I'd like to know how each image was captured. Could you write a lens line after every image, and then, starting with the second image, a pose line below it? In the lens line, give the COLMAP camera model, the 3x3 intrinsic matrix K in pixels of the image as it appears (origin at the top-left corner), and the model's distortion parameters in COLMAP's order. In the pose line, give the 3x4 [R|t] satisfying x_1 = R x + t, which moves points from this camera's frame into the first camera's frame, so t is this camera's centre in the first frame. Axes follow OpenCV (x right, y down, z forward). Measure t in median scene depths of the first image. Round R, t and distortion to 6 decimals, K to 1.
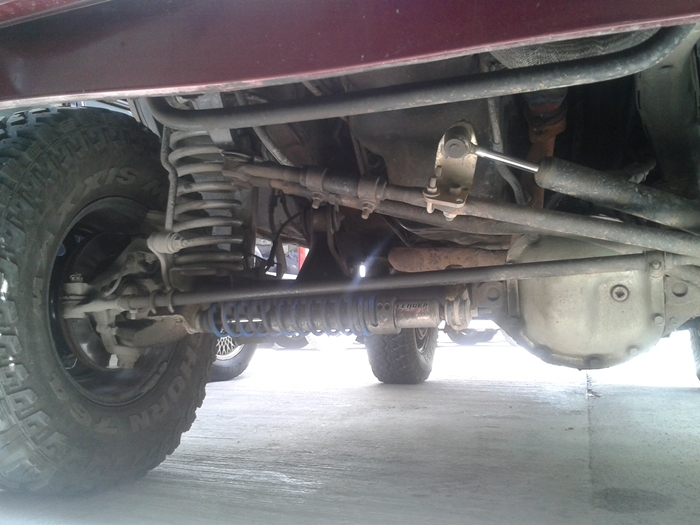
lens RADIAL K [[698.7, 0, 350.0], [0, 698.7, 262.5], [0, 0, 1]] dist [0.209250, -0.539522]
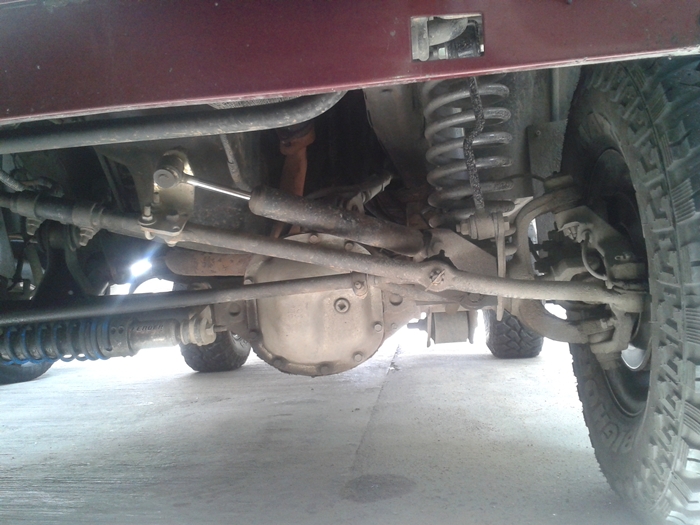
lens RADIAL K [[698.7, 0, 350.0], [0, 698.7, 262.5], [0, 0, 1]] dist [0.209250, -0.539522]
pose [[0.975151, -0.039897, 0.217920, 0.155347], [0.031092, 0.998561, 0.043688, -0.066488], [-0.219349, -0.035827, 0.974988, -0.039343]]
